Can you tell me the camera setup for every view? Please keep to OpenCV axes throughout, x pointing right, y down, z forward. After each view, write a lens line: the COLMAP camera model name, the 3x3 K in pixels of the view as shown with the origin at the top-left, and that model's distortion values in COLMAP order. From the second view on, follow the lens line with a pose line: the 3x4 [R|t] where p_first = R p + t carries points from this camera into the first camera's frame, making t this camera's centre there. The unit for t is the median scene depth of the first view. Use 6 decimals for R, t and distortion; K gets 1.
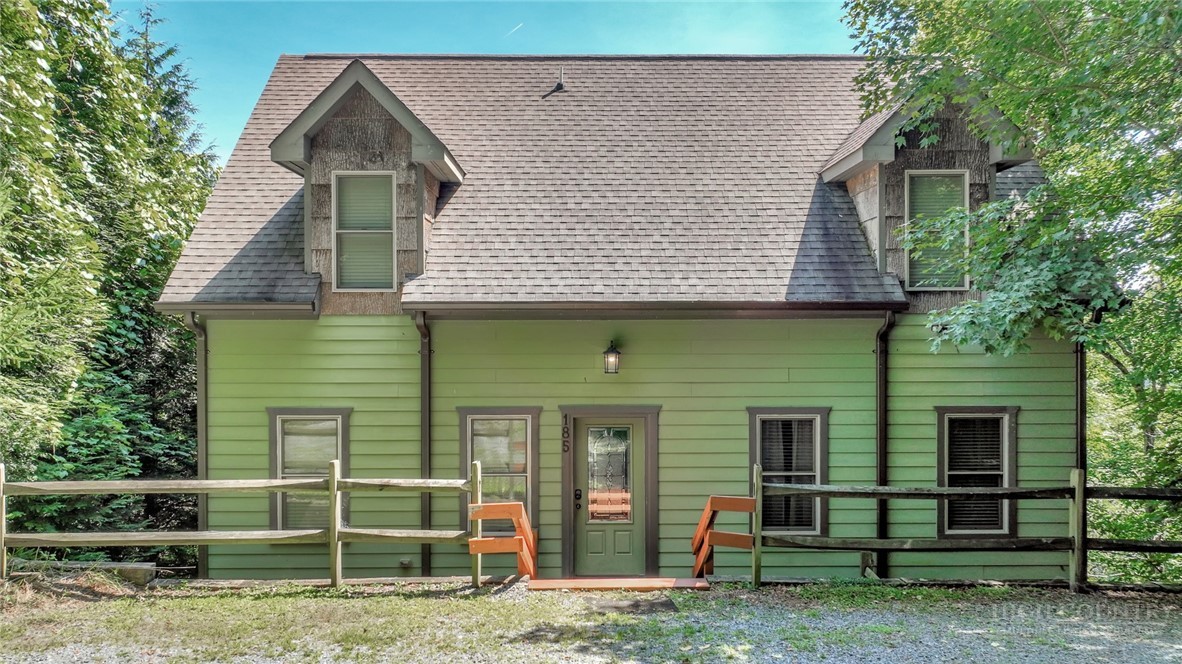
lens RADIAL K [[846.9, 0, 601.2], [0, 846.9, 358.4], [0, 0, 1]] dist [-0.003506, 0.015237]
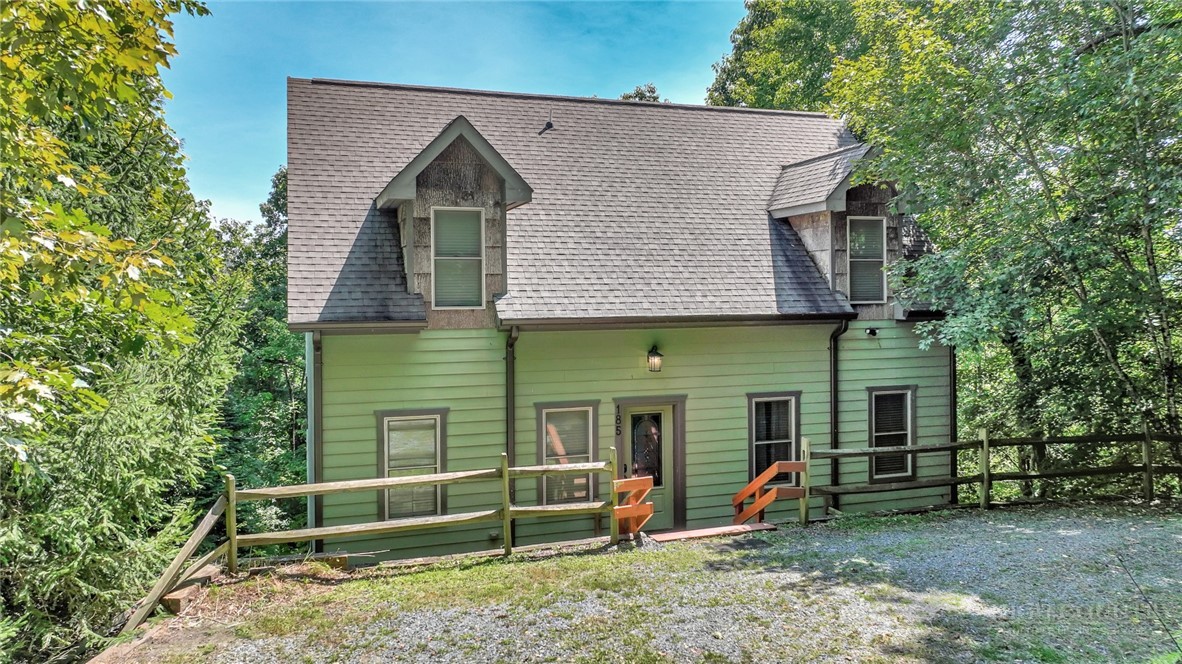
lens RADIAL K [[846.9, 0, 585.1], [0, 846.9, 328.9], [0, 0, 1]] dist [-0.003506, 0.015237]
pose [[0.951247, -0.017867, 0.307912, -0.473603], [0.016863, 0.999840, 0.005919, -0.054990], [-0.307969, -0.000438, 0.951396, -0.177263]]
